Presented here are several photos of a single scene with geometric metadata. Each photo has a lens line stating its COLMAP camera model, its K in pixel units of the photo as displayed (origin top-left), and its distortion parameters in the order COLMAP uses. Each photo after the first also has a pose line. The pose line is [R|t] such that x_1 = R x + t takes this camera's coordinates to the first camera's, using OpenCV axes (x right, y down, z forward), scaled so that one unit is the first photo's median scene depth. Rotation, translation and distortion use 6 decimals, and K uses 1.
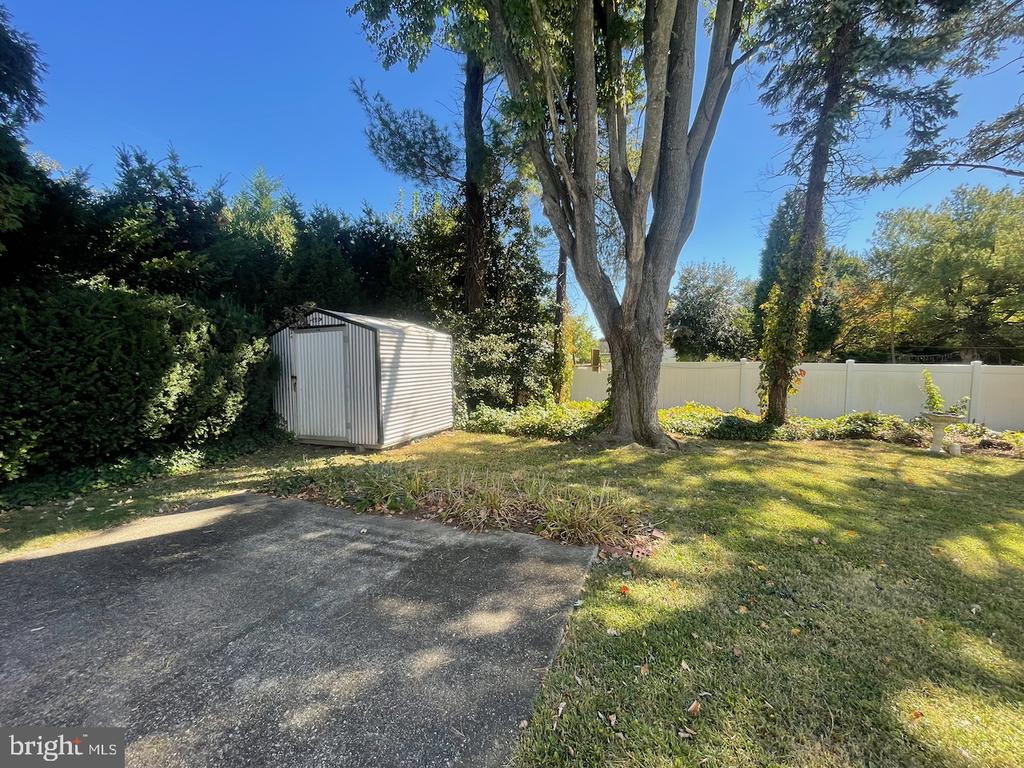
lens RADIAL K [[413.1, 0, 510.8], [0, 413.1, 386.0], [0, 0, 1]] dist [-0.001814, -0.000017]
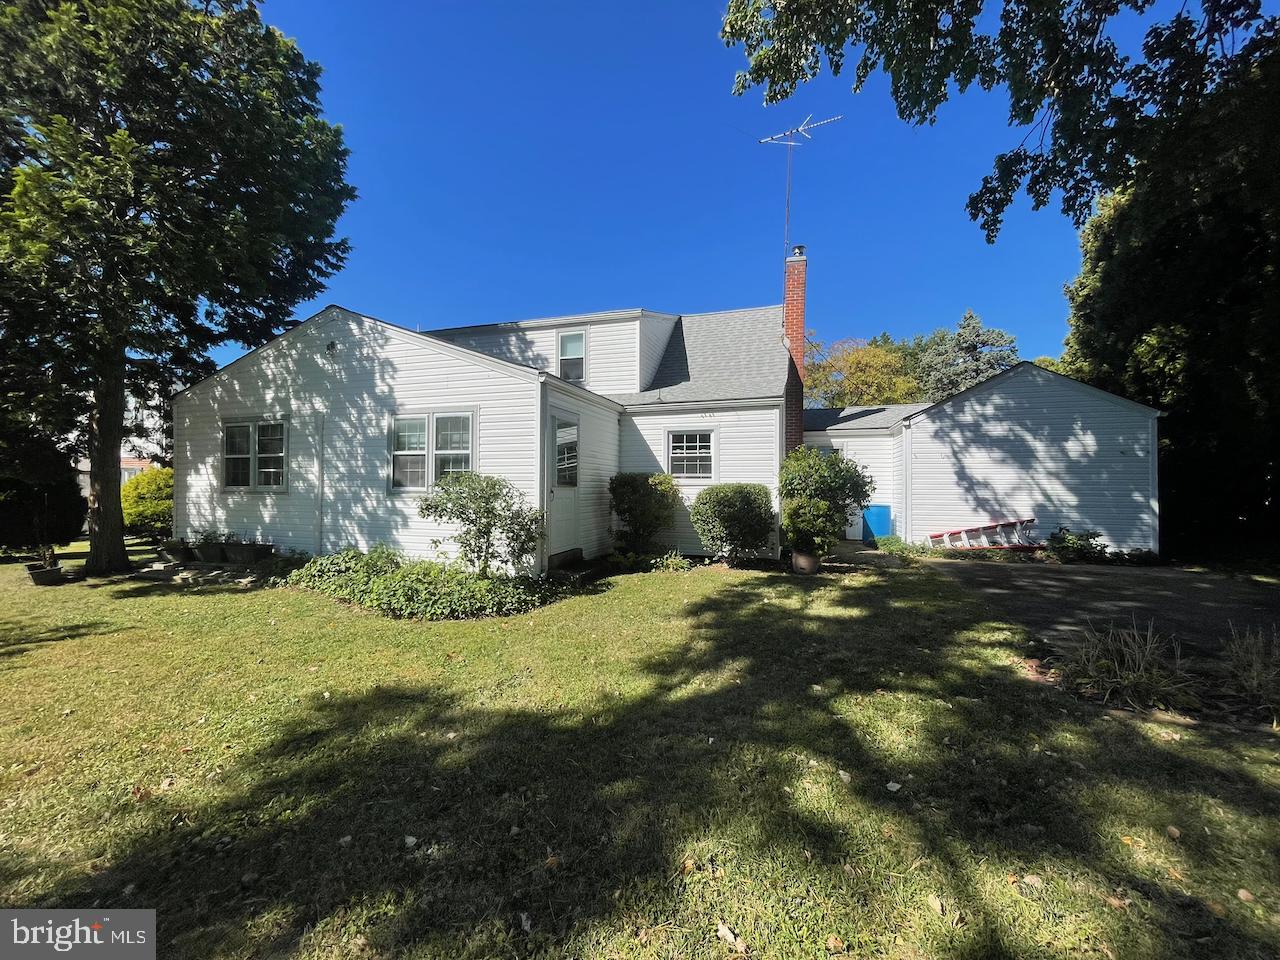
lens RADIAL K [[516.4, 0, 638.4], [0, 516.4, 477.2], [0, 0, 1]] dist [-0.001814, -0.000017]
pose [[-0.997804, -0.003755, -0.066123, 0.972575], [-0.007375, 0.998482, 0.054588, -0.085737], [0.065818, 0.054956, -0.996317, 1.533246]]
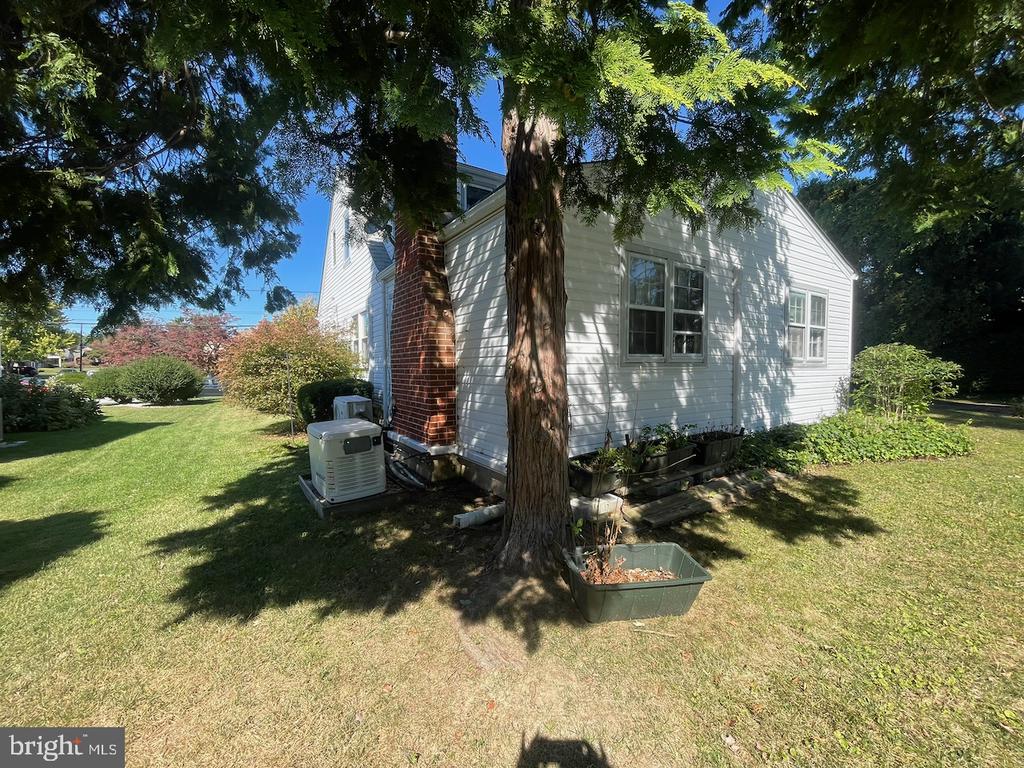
lens RADIAL K [[413.1, 0, 507.8], [0, 413.1, 383.7], [0, 0, 1]] dist [-0.001814, -0.000017]
pose [[-0.577111, 0.038910, -0.815738, 3.381790], [-0.050710, 0.995230, 0.083347, 0.068516], [0.815090, 0.089466, -0.572385, -0.193273]]
